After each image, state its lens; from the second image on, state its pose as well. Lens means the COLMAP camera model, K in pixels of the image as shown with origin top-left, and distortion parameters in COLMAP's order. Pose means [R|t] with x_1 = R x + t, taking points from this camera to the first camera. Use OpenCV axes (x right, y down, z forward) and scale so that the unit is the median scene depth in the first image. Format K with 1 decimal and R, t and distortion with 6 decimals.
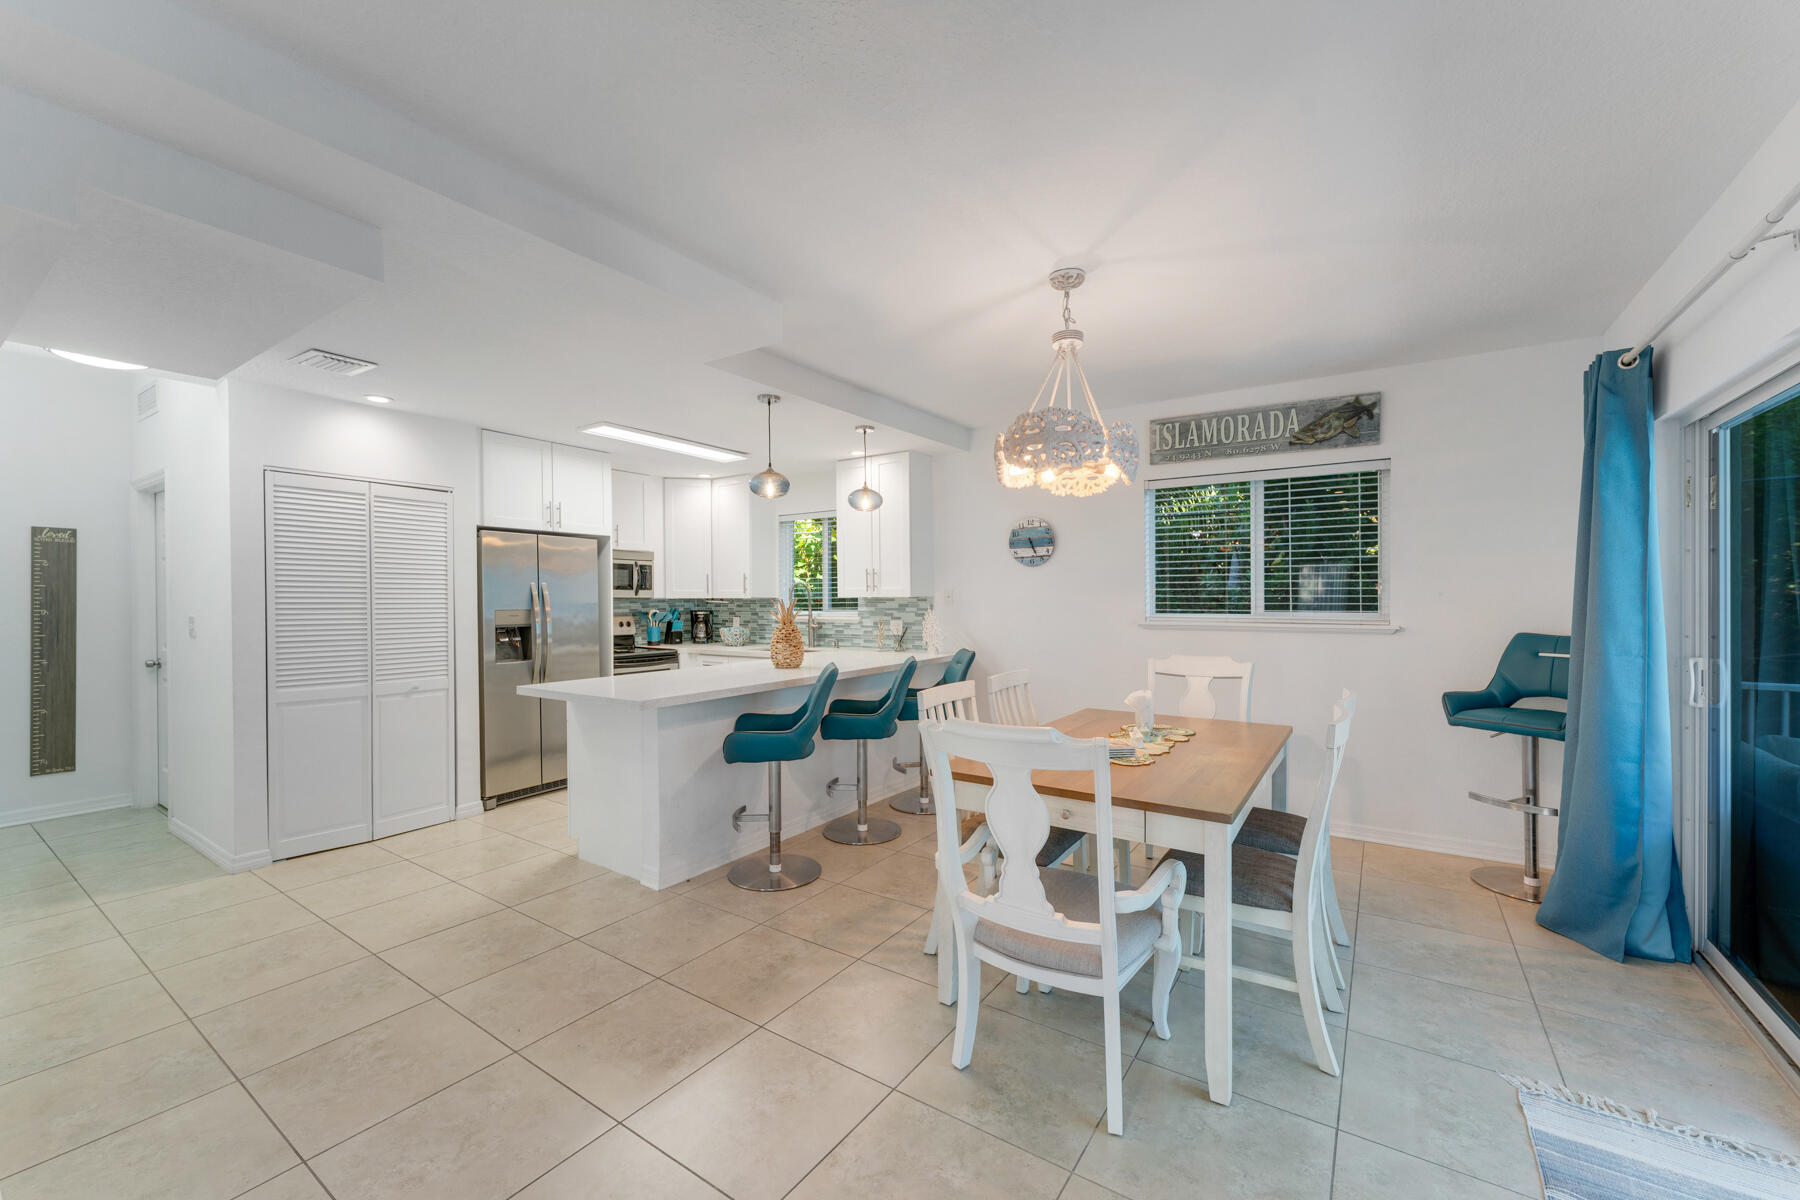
lens RADIAL K [[718.4, 0, 895.7], [0, 718.4, 604.8], [0, 0, 1]] dist [-0.001410, -0.000214]
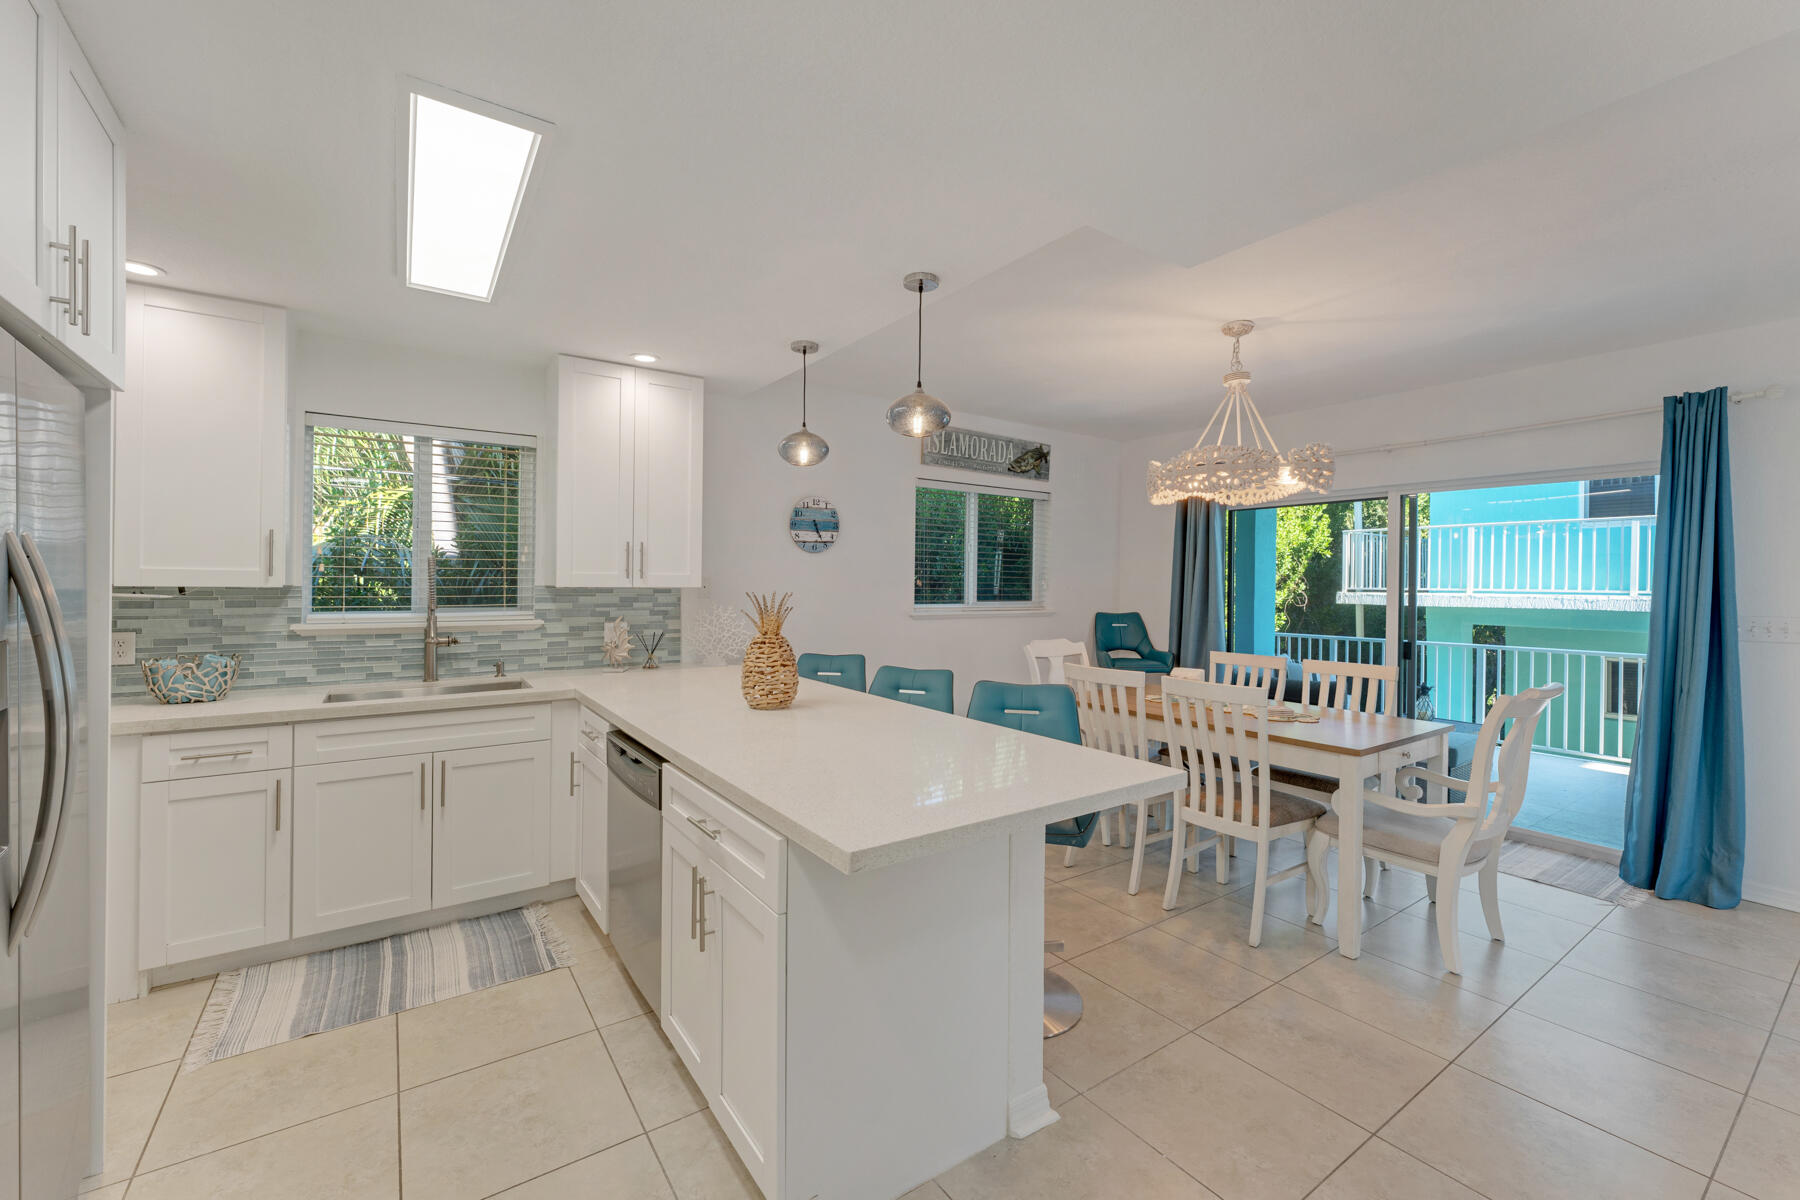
lens RADIAL K [[722.7, 0, 875.8], [0, 722.7, 595.5], [0, 0, 1]] dist [0.010692, -0.009891]
pose [[0.367362, -0.008538, 0.930039, -0.616287], [-0.000969, 0.999954, 0.009562, -0.011004], [-0.930078, -0.004414, 0.367337, 0.630197]]
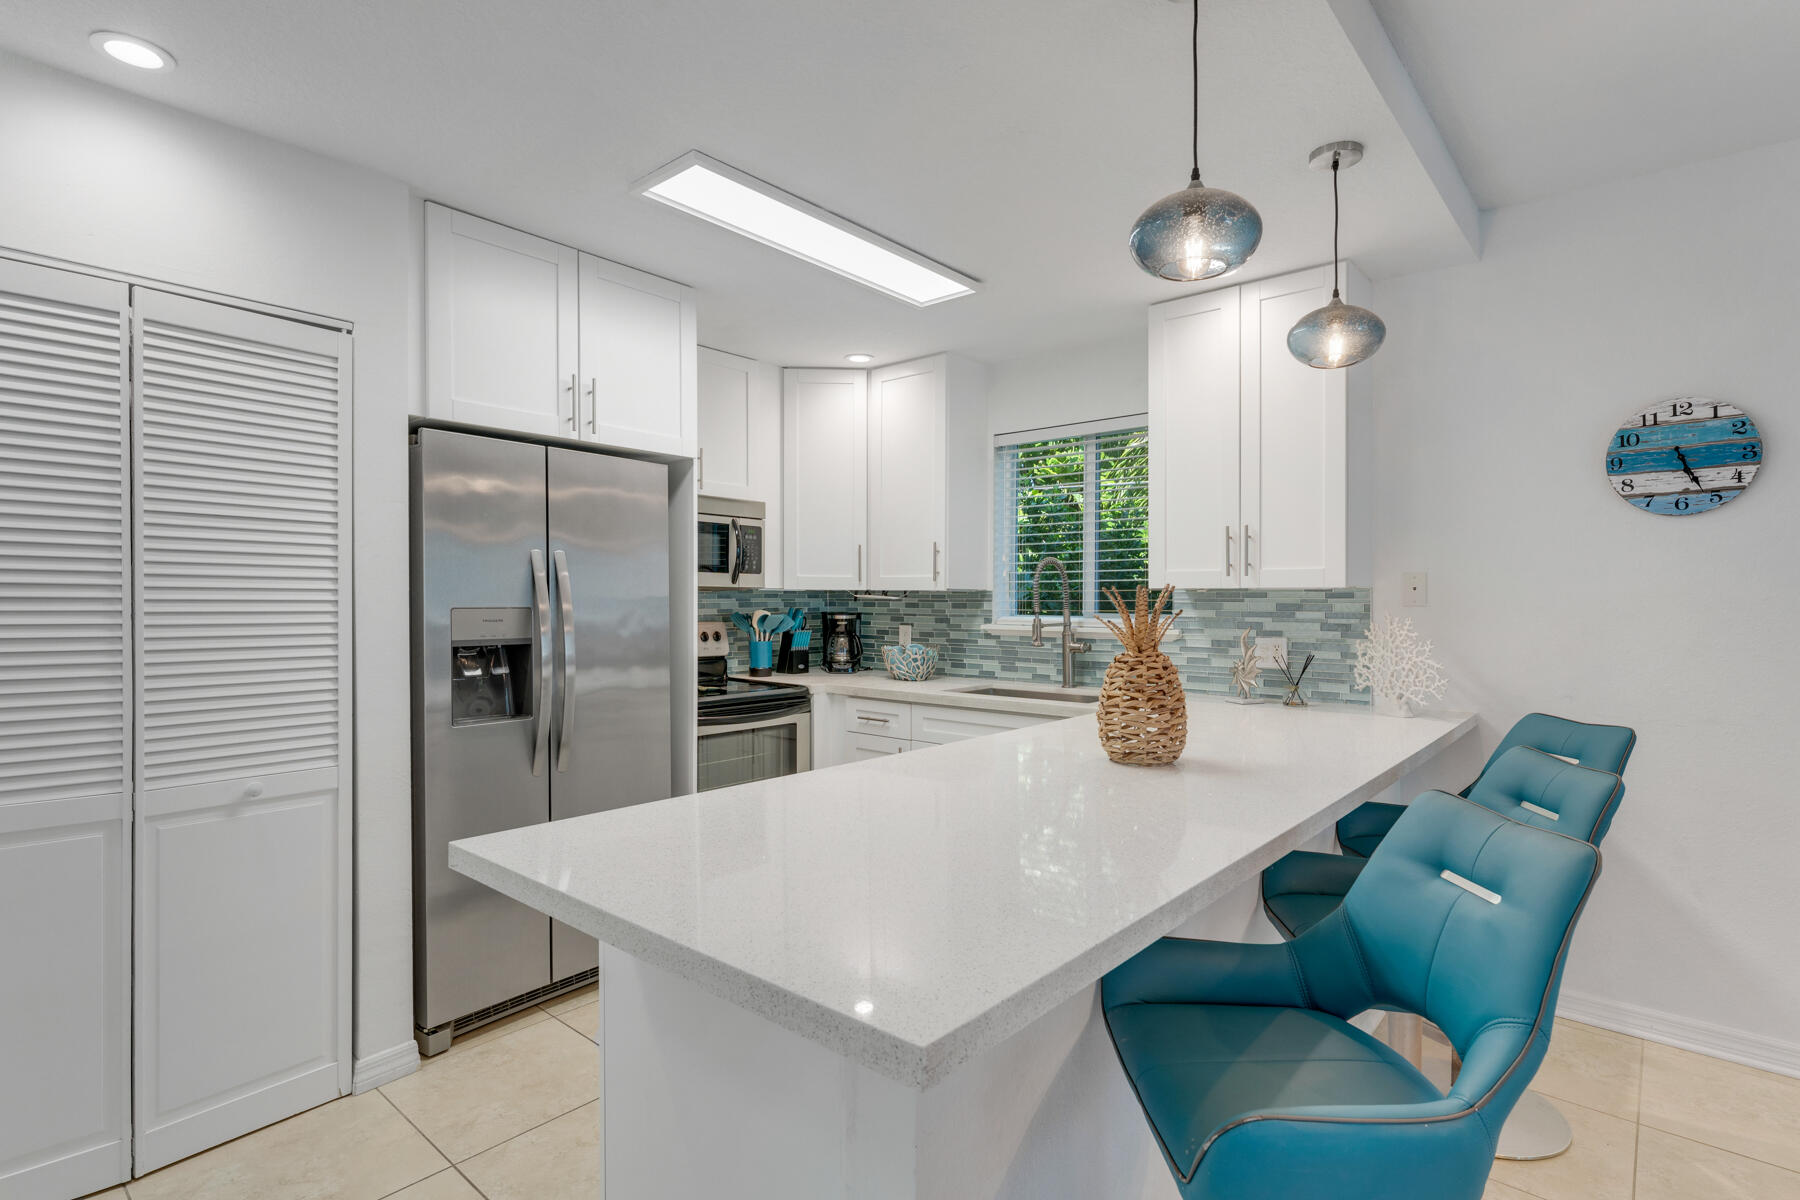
lens RADIAL K [[881.1, 0, 909.5], [0, 881.1, 604.1], [0, 0, 1]] dist [-0.000546, 0.000556]
pose [[0.994606, 0.009711, -0.103269, -0.207804], [-0.009953, 0.999949, -0.001831, 0.003004], [0.103246, 0.002849, 0.994652, 0.462318]]
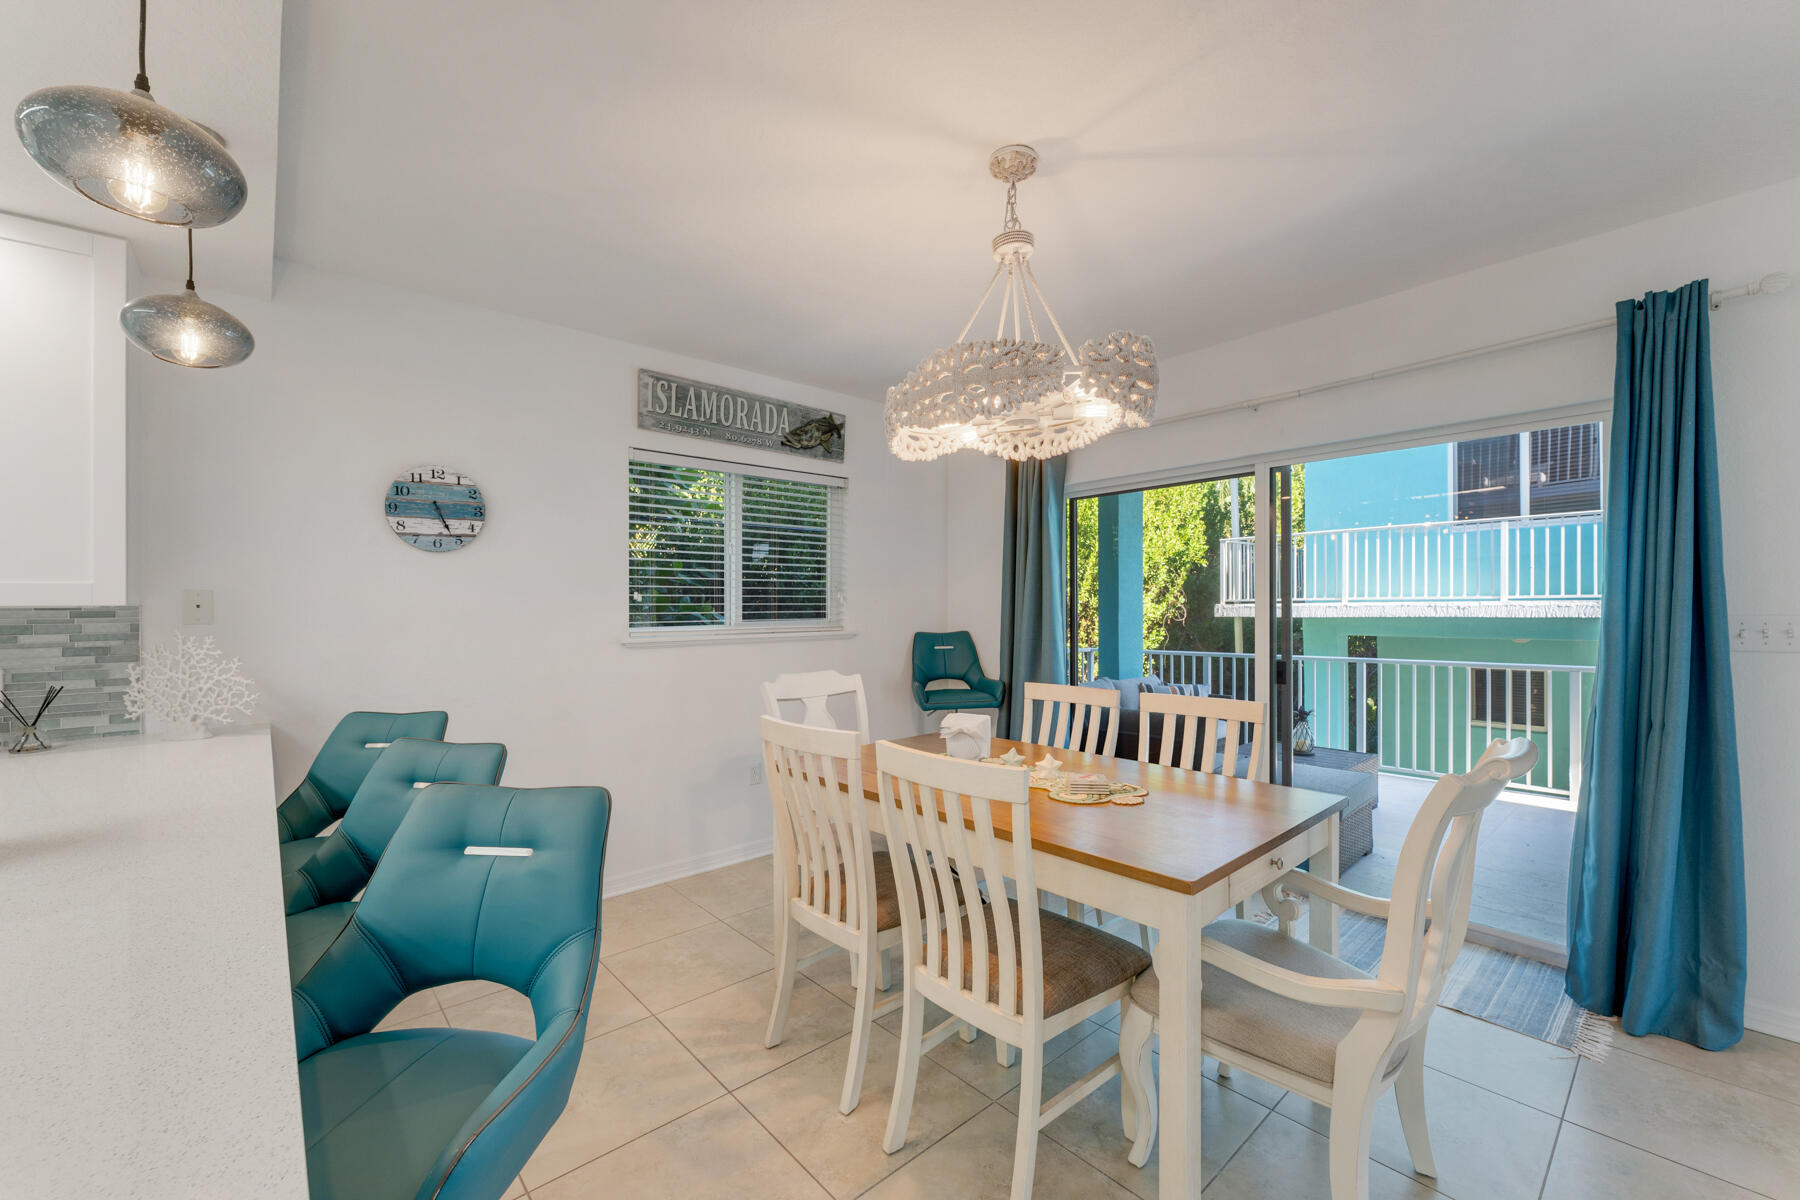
lens RADIAL K [[718.4, 0, 895.7], [0, 718.4, 604.8], [0, 0, 1]] dist [-0.001410, -0.000214]
pose [[0.242774, 0.005132, 0.970069, -0.280967], [0.019954, 0.999748, -0.010283, 0.001125], [-0.969878, 0.021853, 0.242611, 0.530372]]
